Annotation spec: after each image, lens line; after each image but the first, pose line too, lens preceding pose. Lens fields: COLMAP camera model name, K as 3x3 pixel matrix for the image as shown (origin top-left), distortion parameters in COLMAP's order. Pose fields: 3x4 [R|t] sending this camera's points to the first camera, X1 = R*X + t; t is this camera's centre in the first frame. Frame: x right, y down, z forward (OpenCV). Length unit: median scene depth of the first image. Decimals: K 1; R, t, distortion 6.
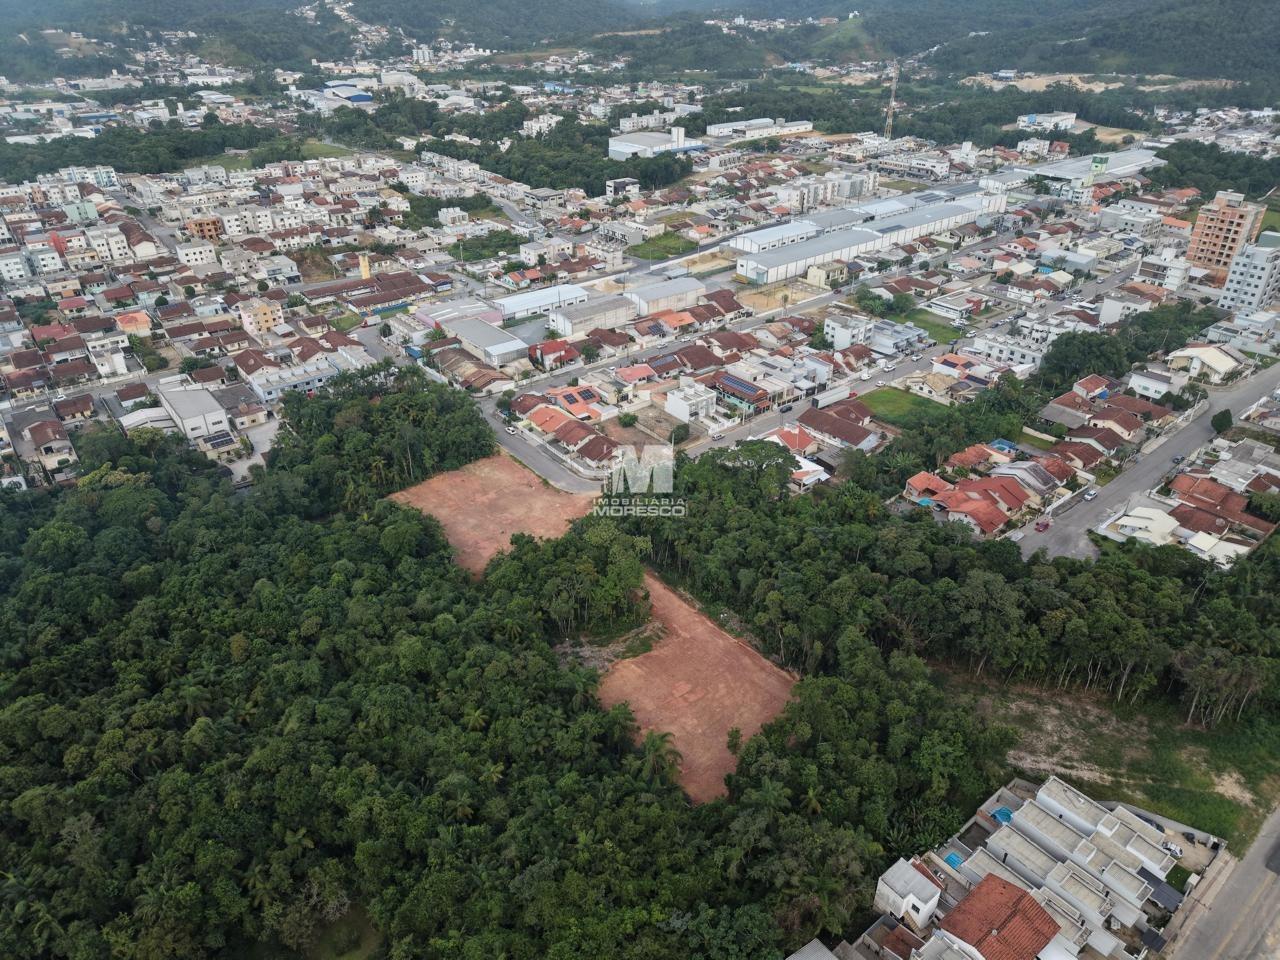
lens RADIAL K [[855.7, 0, 642.7], [0, 855.7, 485.7], [0, 0, 1]] dist [0.016949, -0.017723]
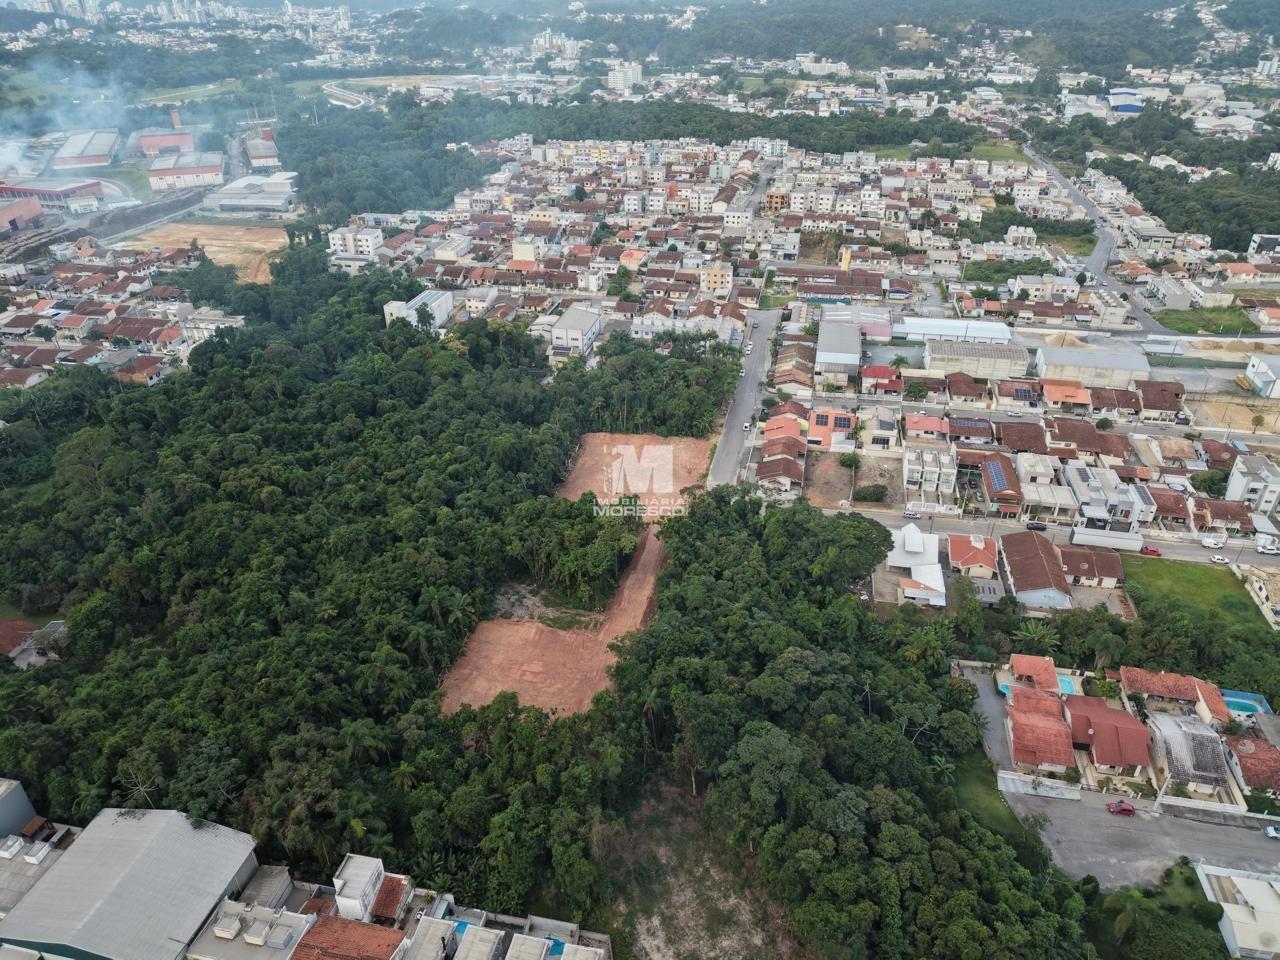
lens RADIAL K [[855.7, 0, 631.1], [0, 855.7, 480.9], [0, 0, 1]] dist [0.016949, -0.017723]
pose [[0.629900, 0.385688, -0.674144, 0.402146], [-0.388663, 0.908020, 0.156337, -0.095734], [0.672434, 0.163538, 0.721865, 0.163641]]
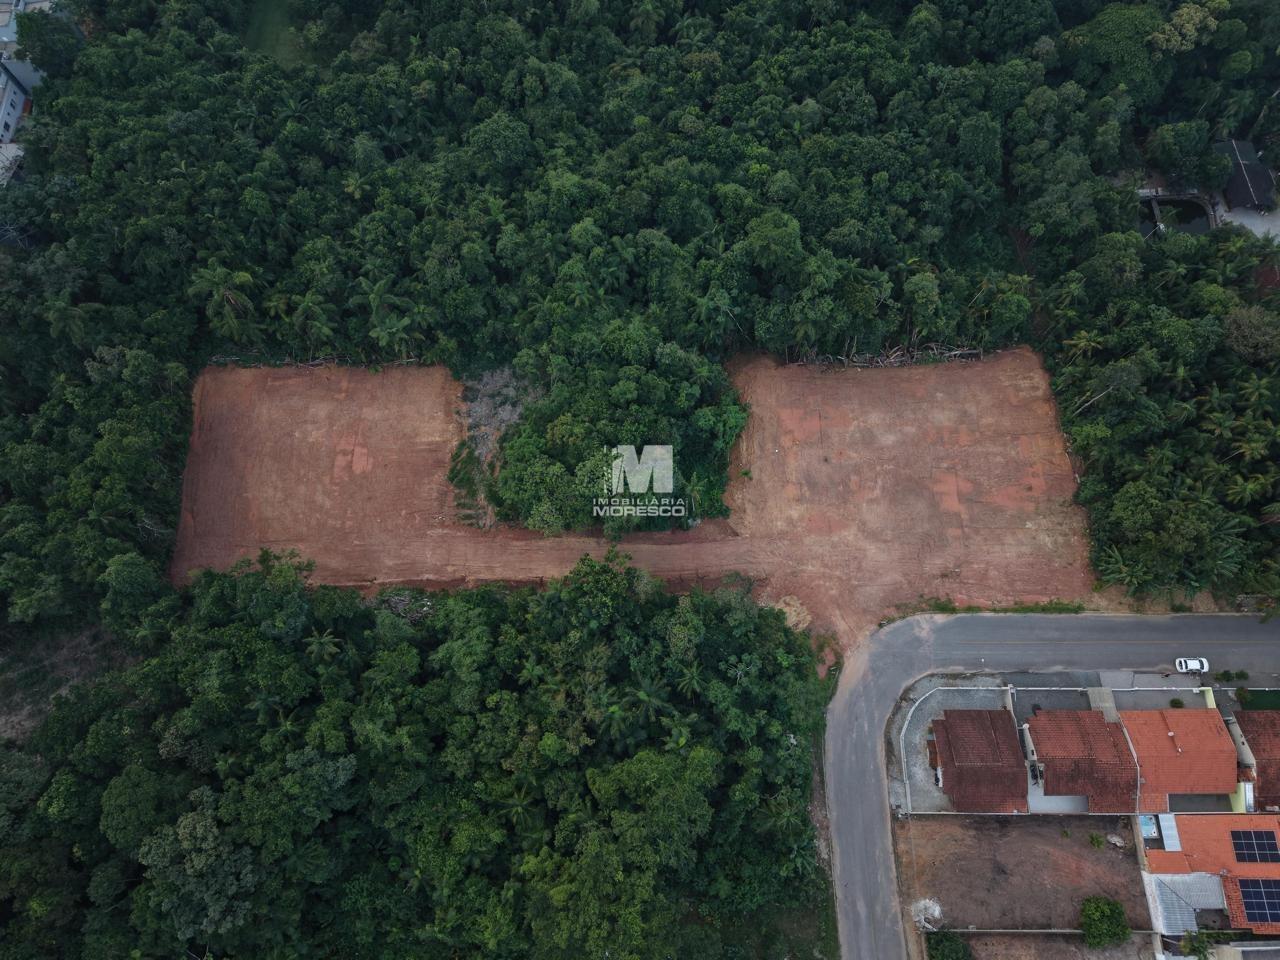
lens RADIAL K [[855.7, 0, 640.9], [0, 855.7, 483.1], [0, 0, 1]] dist [0.016949, -0.017723]
pose [[-0.618613, 0.742981, -0.255533, 0.056513], [-0.388229, -0.006298, 0.921542, -0.313236], [0.683079, 0.669283, 0.292342, 0.528824]]
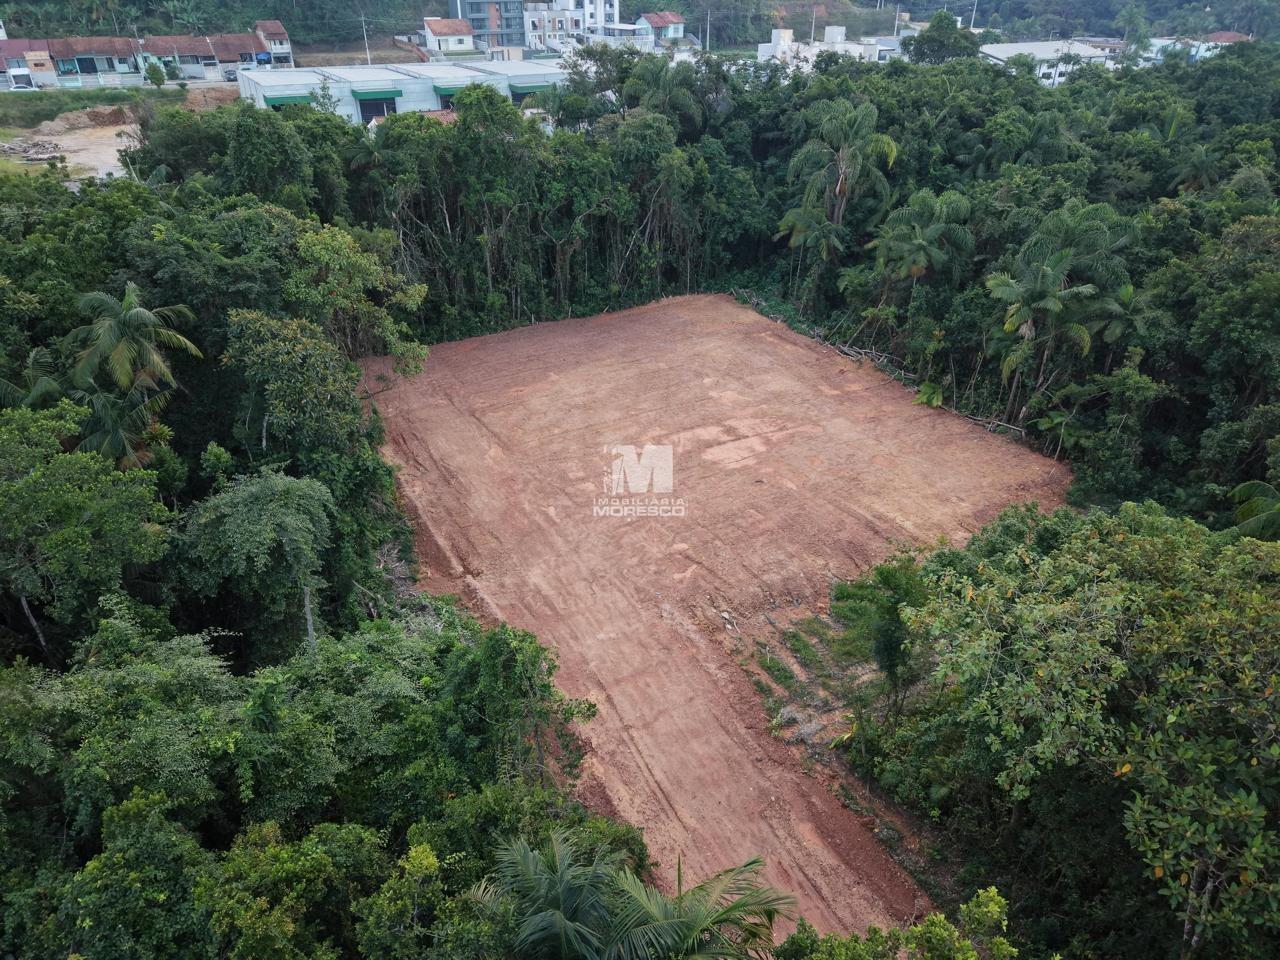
lens RADIAL K [[855.7, 0, 641.2], [0, 855.7, 486.0], [0, 0, 1]] dist [0.016949, -0.017723]
pose [[-0.984566, -0.085887, 0.152492, 0.017653], [0.091272, 0.491465, 0.866101, -0.020437], [-0.149331, 0.866652, -0.476041, 0.641575]]
